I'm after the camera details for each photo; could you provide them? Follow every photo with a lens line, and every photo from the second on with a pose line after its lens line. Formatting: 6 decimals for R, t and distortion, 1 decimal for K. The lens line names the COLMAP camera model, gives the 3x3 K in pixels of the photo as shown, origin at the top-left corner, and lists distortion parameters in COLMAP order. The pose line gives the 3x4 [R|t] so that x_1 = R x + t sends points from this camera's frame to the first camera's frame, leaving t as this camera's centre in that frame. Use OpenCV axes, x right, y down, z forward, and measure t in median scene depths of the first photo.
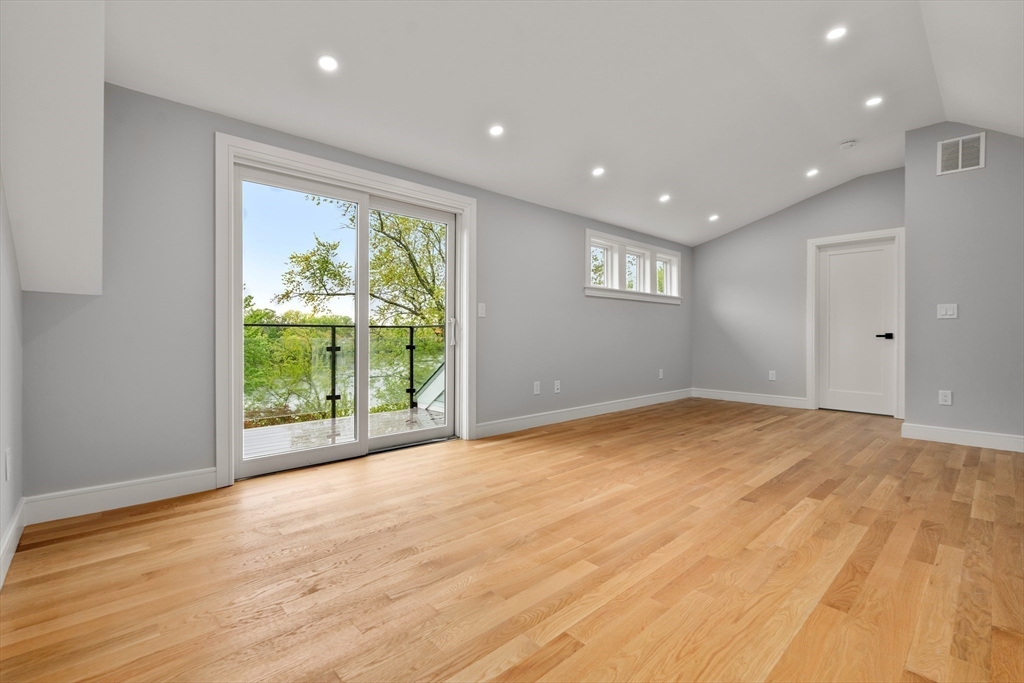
lens RADIAL K [[450.0, 0, 514.4], [0, 450.0, 339.5], [0, 0, 1]] dist [-0.003406, -0.000399]
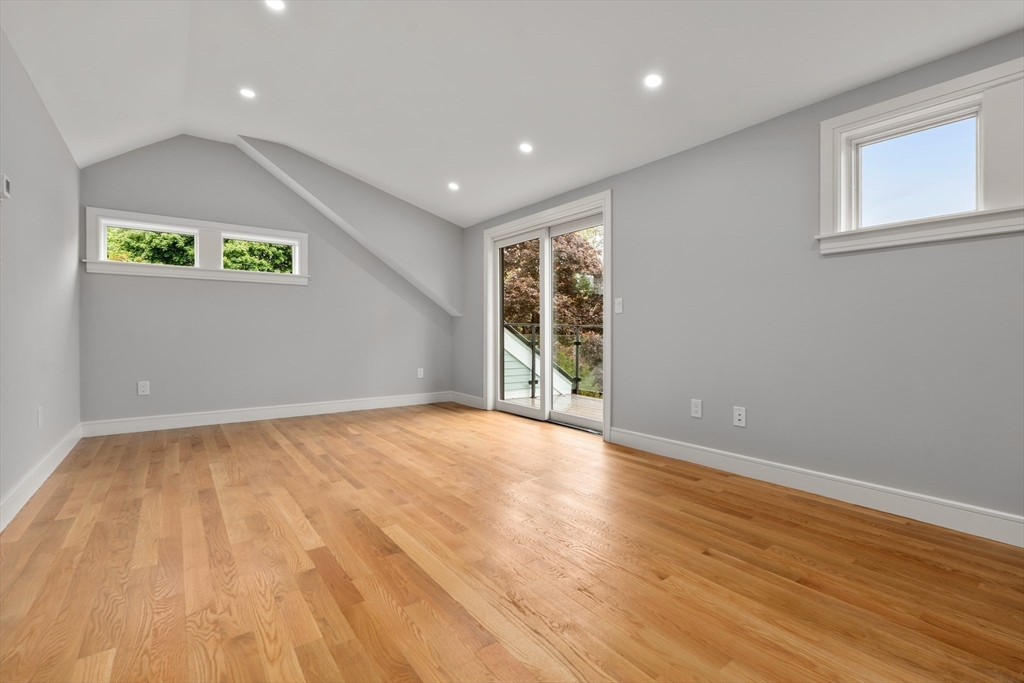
lens RADIAL K [[450.0, 0, 514.4], [0, 450.0, 339.5], [0, 0, 1]] dist [-0.003406, -0.000399]
pose [[-0.097426, 0.011489, -0.995176, 0.885779], [-0.013505, 0.999826, 0.012865, -0.005434], [0.995151, 0.014693, -0.097254, 0.898197]]
